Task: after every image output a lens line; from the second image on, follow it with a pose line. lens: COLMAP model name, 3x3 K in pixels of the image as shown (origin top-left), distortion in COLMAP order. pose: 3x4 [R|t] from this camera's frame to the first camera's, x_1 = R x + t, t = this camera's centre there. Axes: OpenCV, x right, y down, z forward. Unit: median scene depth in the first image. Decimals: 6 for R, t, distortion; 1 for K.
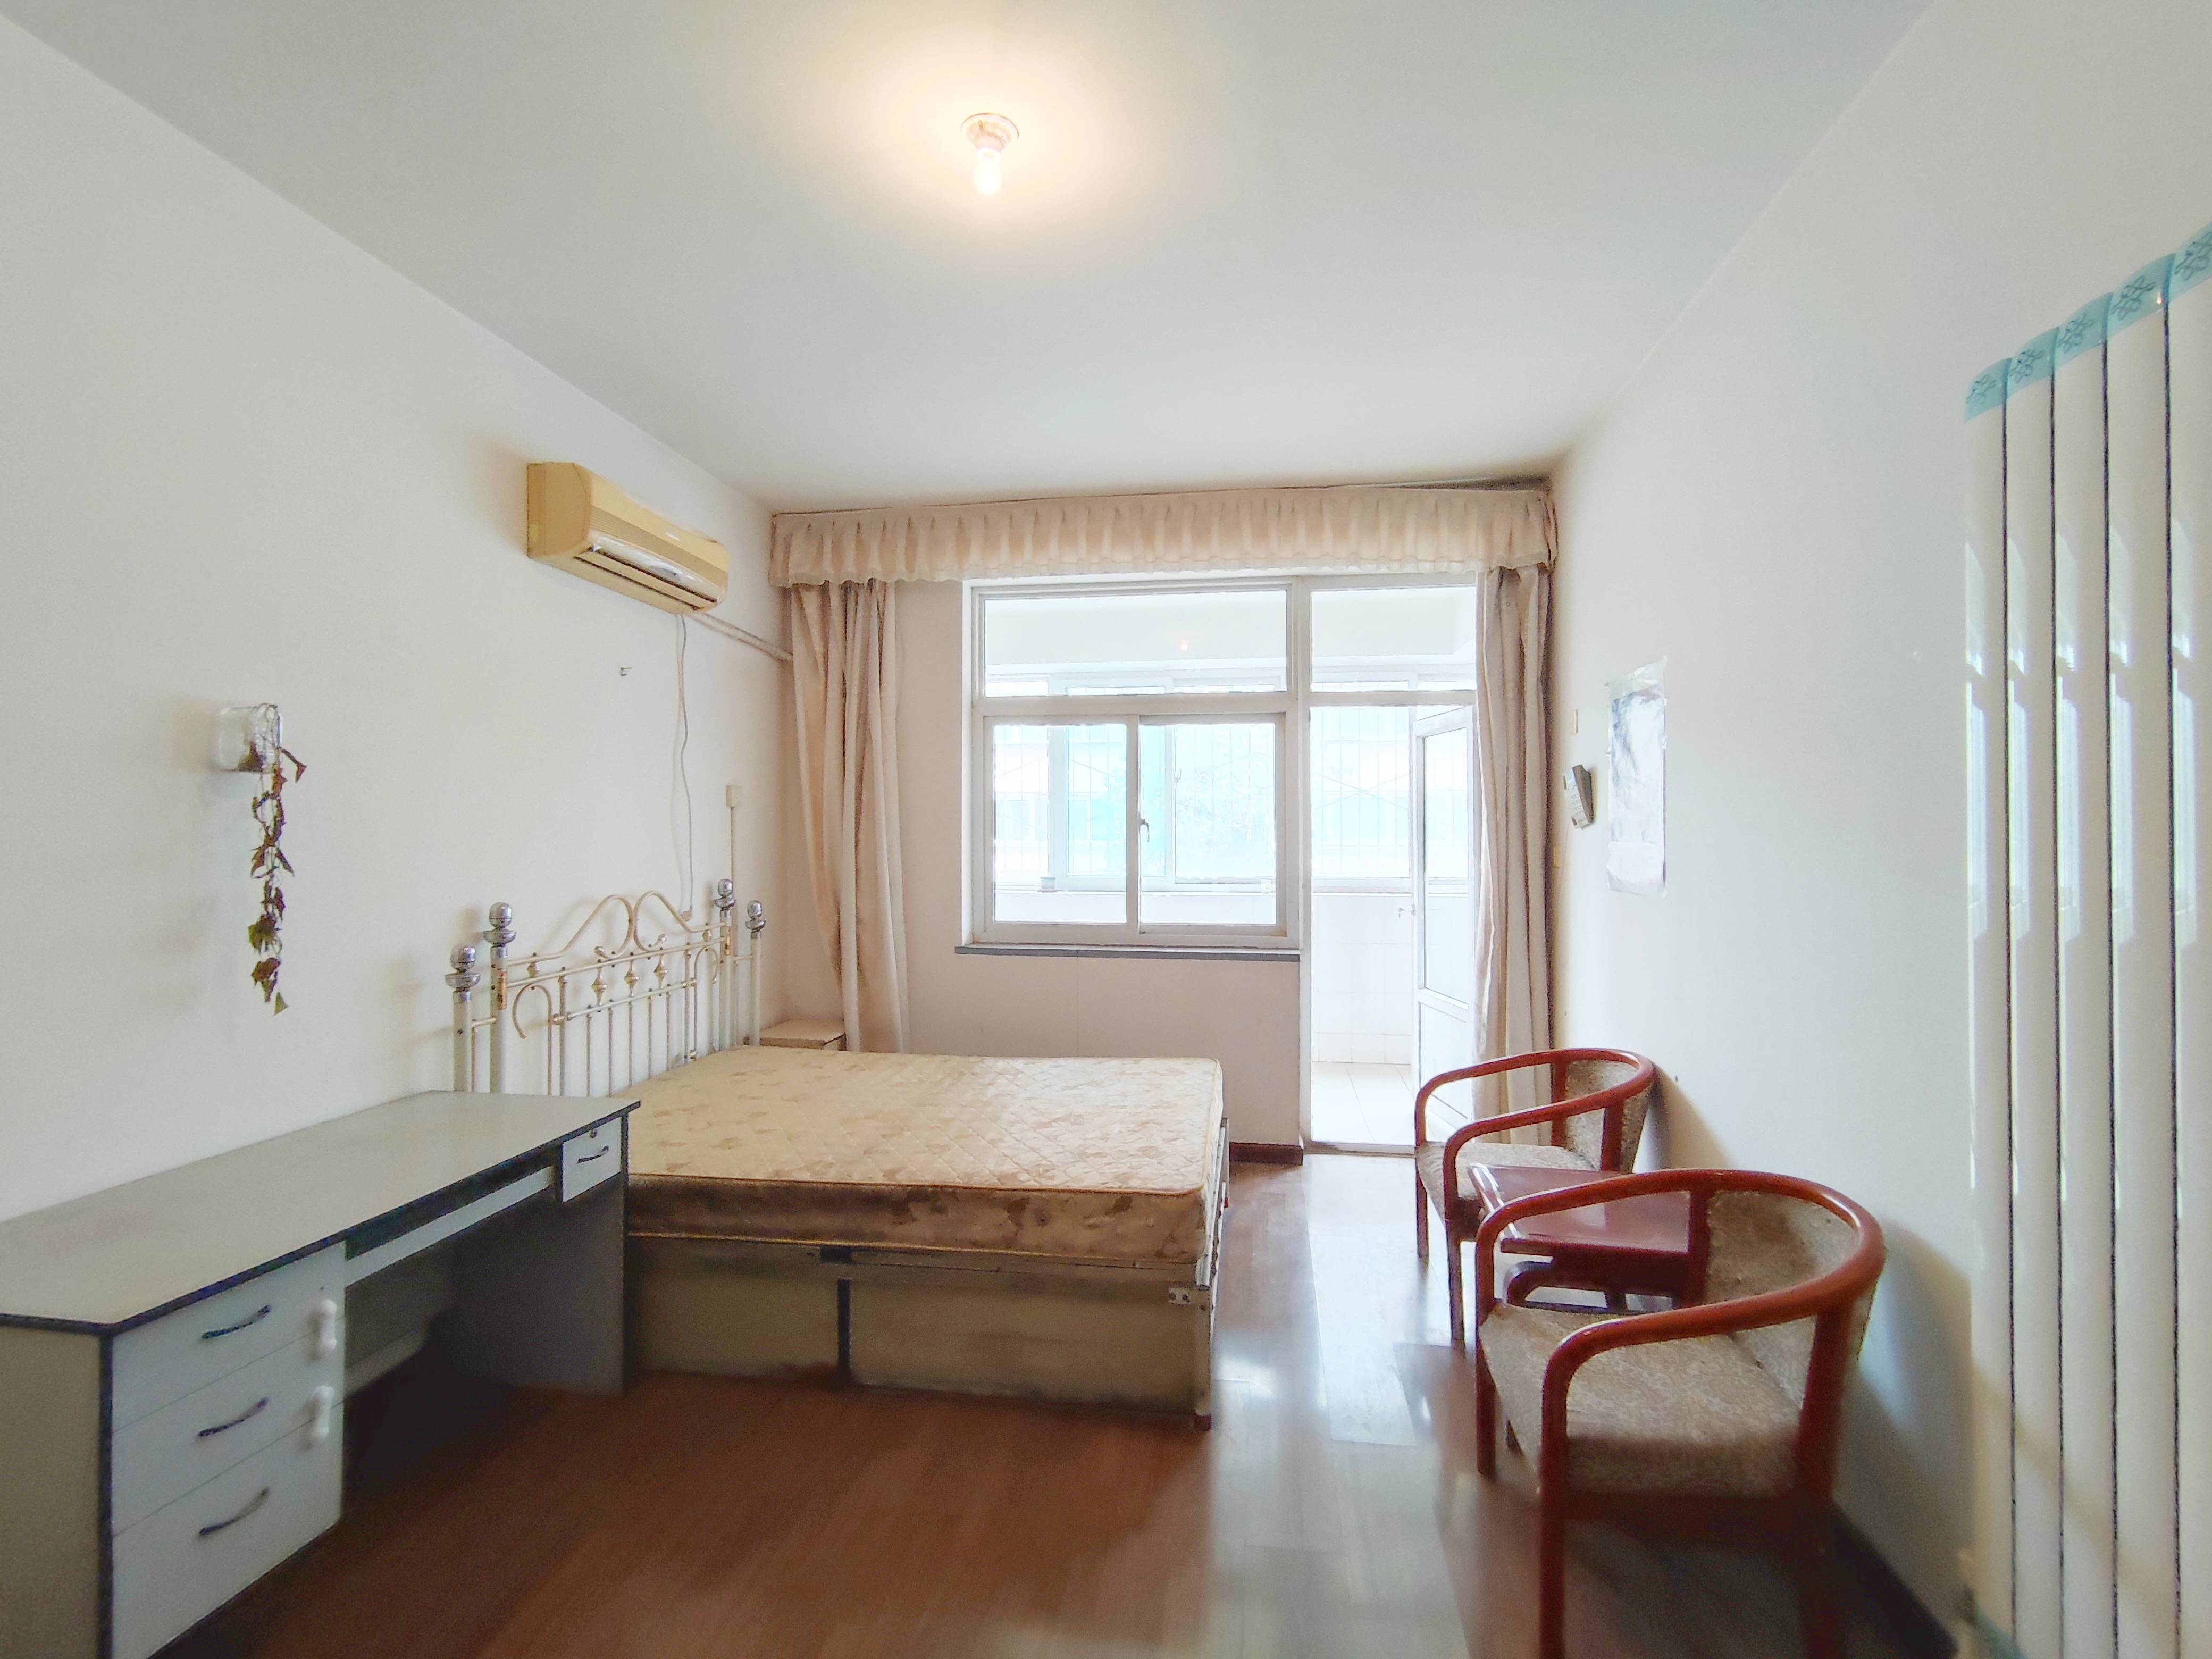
lens RADIAL K [[1036.6, 0, 1106.0], [0, 1036.6, 829.5], [0, 0, 1]] dist [-0.000892, -0.000119]
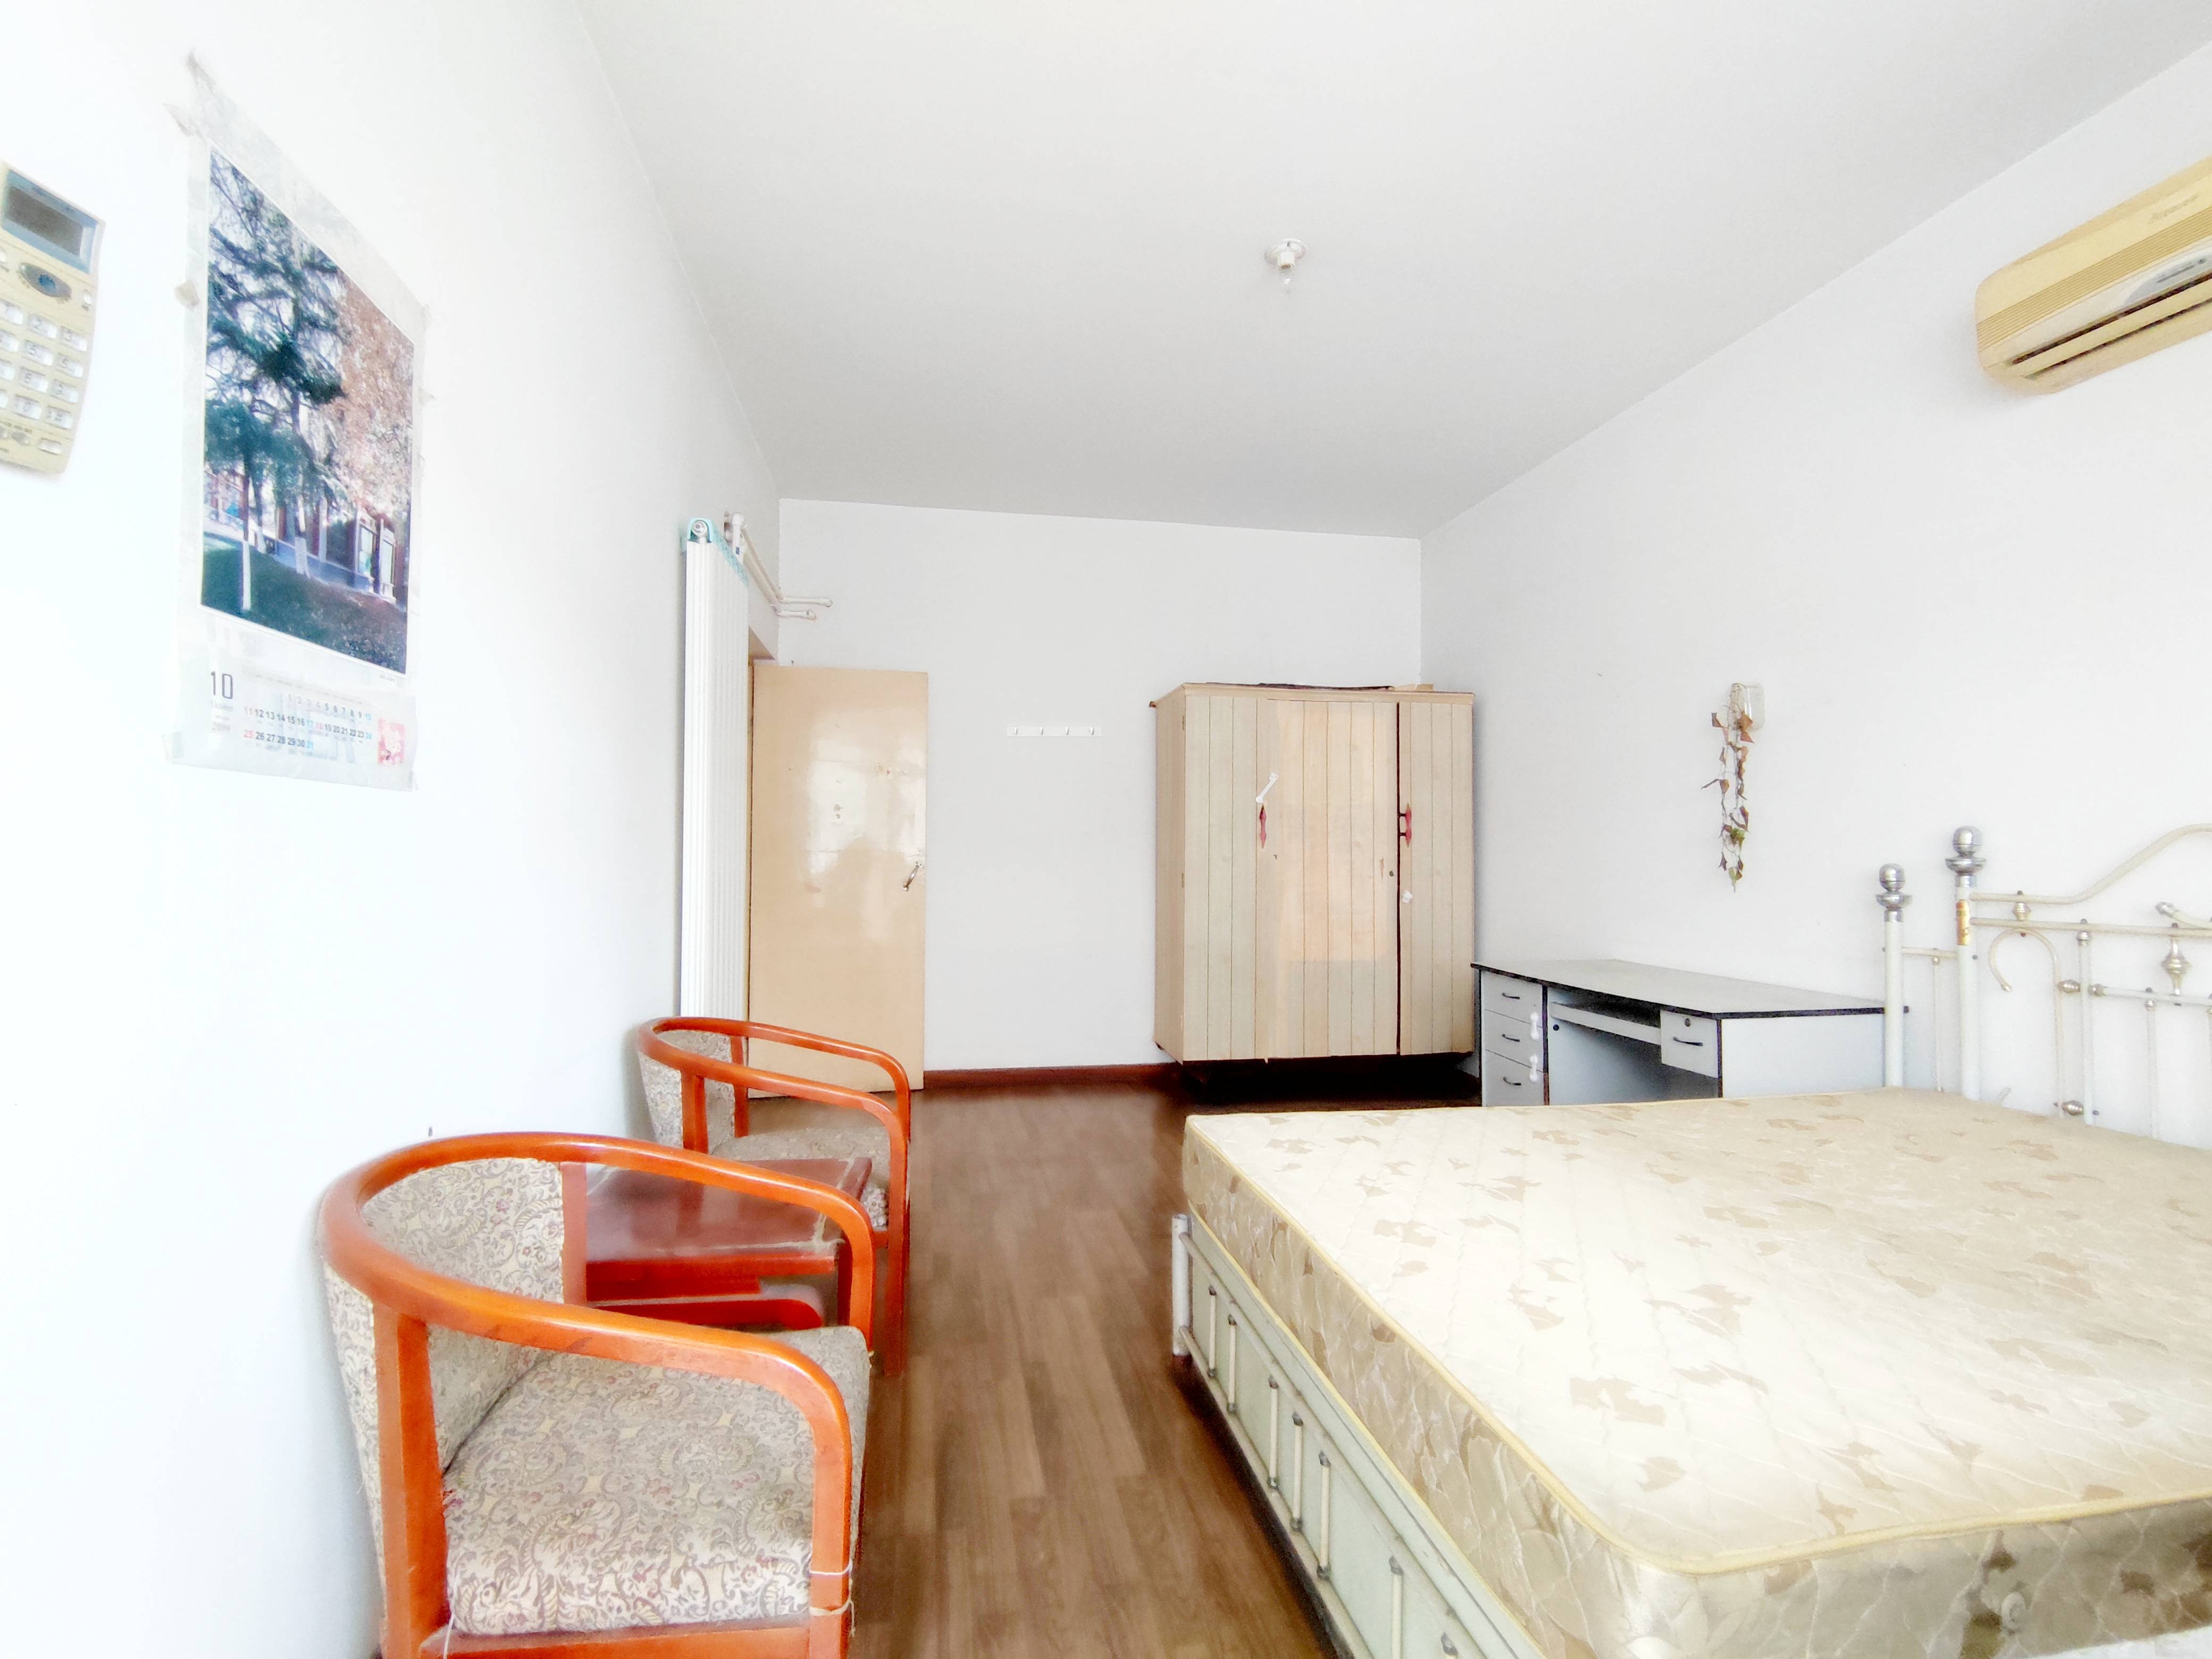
lens RADIAL K [[1036.6, 0, 1106.0], [0, 1036.6, 829.5], [0, 0, 1]] dist [-0.000892, -0.000119]
pose [[-0.962708, -0.011937, -0.270279, 0.377197], [-0.000573, 0.999114, -0.042087, 0.110142], [0.270542, -0.040363, -0.961862, 1.668326]]
